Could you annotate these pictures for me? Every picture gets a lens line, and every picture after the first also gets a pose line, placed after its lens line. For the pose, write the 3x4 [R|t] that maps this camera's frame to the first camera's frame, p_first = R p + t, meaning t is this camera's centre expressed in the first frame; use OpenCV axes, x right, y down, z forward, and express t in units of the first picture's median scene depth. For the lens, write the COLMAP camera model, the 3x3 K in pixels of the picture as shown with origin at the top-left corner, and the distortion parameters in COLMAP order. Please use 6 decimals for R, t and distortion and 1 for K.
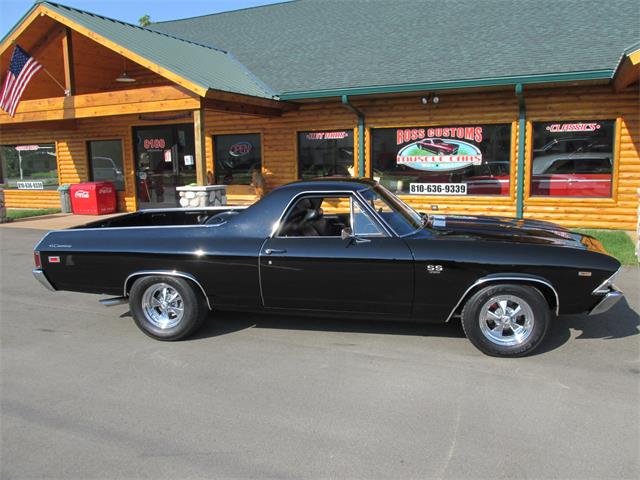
lens RADIAL K [[532.4, 0, 322.2], [0, 532.4, 238.9], [0, 0, 1]] dist [-0.030900, 0.005223]
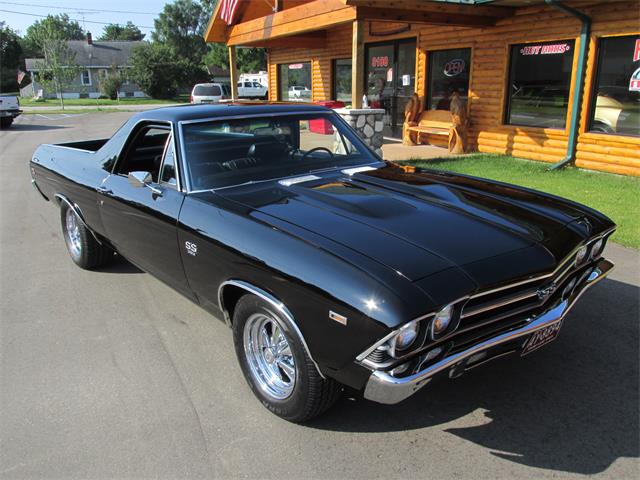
lens RADIAL K [[532.4, 0, 324.1], [0, 532.4, 238.7], [0, 0, 1]] dist [-0.030900, 0.005223]
pose [[0.794027, 0.185008, -0.579045, 0.268421], [-0.101984, 0.979603, 0.173141, -0.031713], [0.599267, -0.078425, 0.796699, 0.214221]]
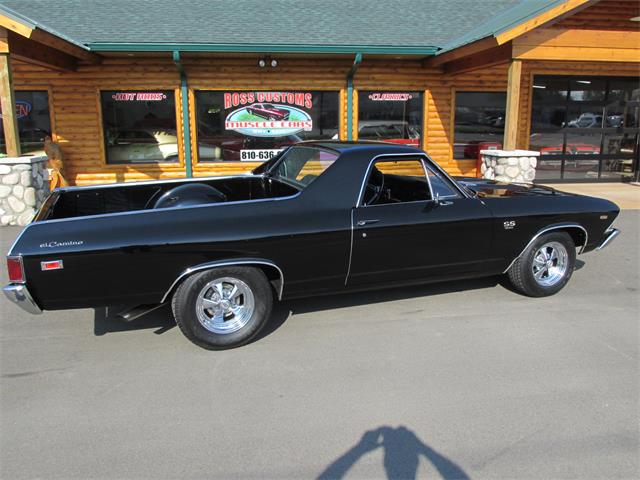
lens RADIAL K [[532.4, 0, 322.0], [0, 532.4, 239.8], [0, 0, 1]] dist [-0.030900, 0.005223]
pose [[0.837545, -0.103886, 0.536401, -0.252650], [0.072400, 0.994202, 0.079503, -0.009401], [-0.541551, -0.027752, 0.840210, 0.114578]]
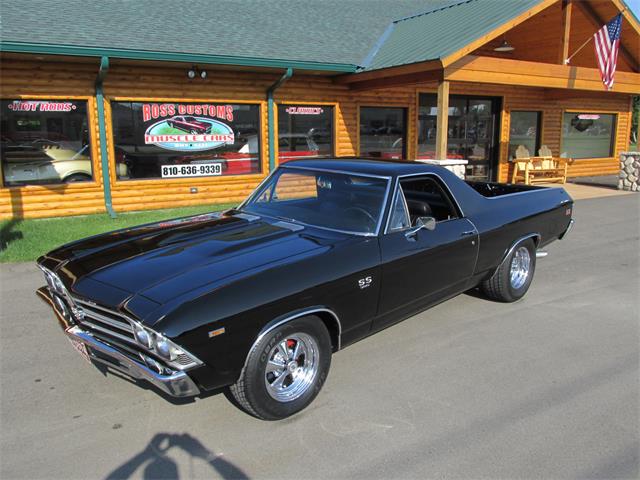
lens RADIAL K [[532.4, 0, 322.6], [0, 532.4, 239.5], [0, 0, 1]] dist [-0.030900, 0.005223]
pose [[0.552547, -0.149950, 0.819882, -0.449828], [0.123477, 0.987556, 0.097400, -0.037210], [-0.824285, 0.047418, 0.564186, 0.294233]]
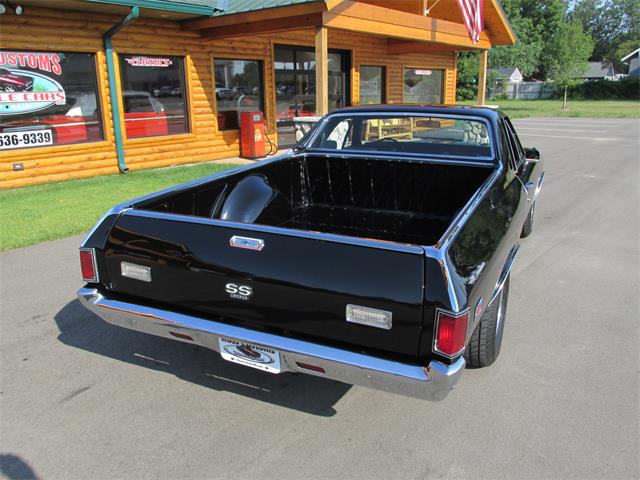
lens RADIAL K [[532.4, 0, 323.3], [0, 532.4, 240.3], [0, 0, 1]] dist [-0.030900, 0.005223]
pose [[0.222393, -0.249736, 0.942430, -0.397242], [0.159453, 0.962938, 0.217543, -0.052920], [-0.961830, 0.101894, 0.253971, 0.440636]]
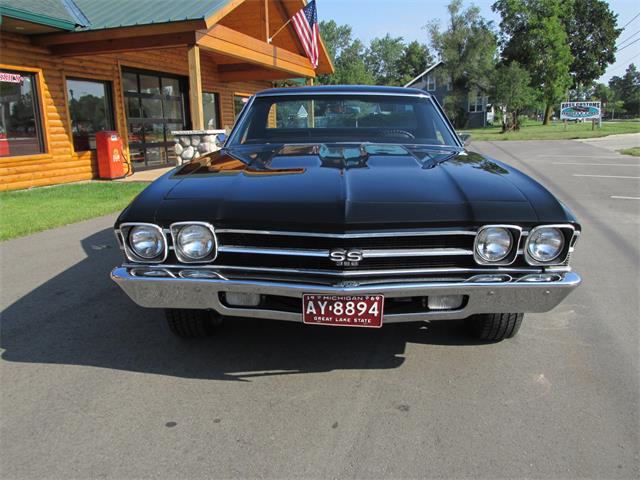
lens RADIAL K [[532.4, 0, 322.6], [0, 532.4, 240.1], [0, 0, 1]] dist [-0.030900, 0.005223]
pose [[-0.165484, -0.183615, 0.968969, -0.471287], [0.181030, 0.960165, 0.212863, -0.033948], [-0.969455, 0.210638, -0.125652, 0.581341]]
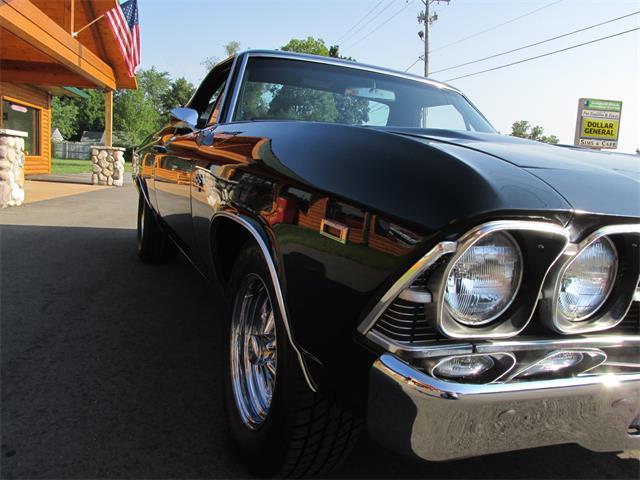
lens RADIAL K [[532.4, 0, 322.9], [0, 532.4, 241.8], [0, 0, 1]] dist [-0.030900, 0.005223]
pose [[-0.571858, -0.125133, 0.810753, -0.321030], [0.075295, 0.976120, 0.203765, -0.024984], [-0.816890, 0.177570, -0.548781, 0.671521]]
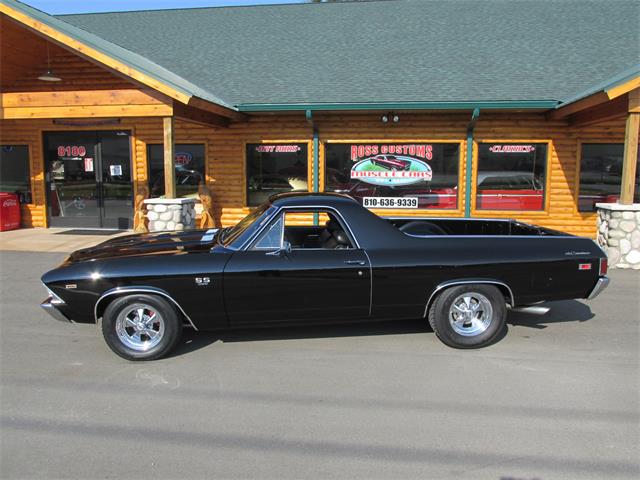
lens RADIAL K [[532.4, 0, 322.3], [0, 532.4, 240.2], [0, 0, 1]] dist [-0.030900, 0.005223]
pose [[0.956493, -0.016809, 0.291271, -0.225010], [0.023280, 0.999553, -0.018766, -0.002772], [-0.290826, 0.024731, 0.956456, 0.031126]]
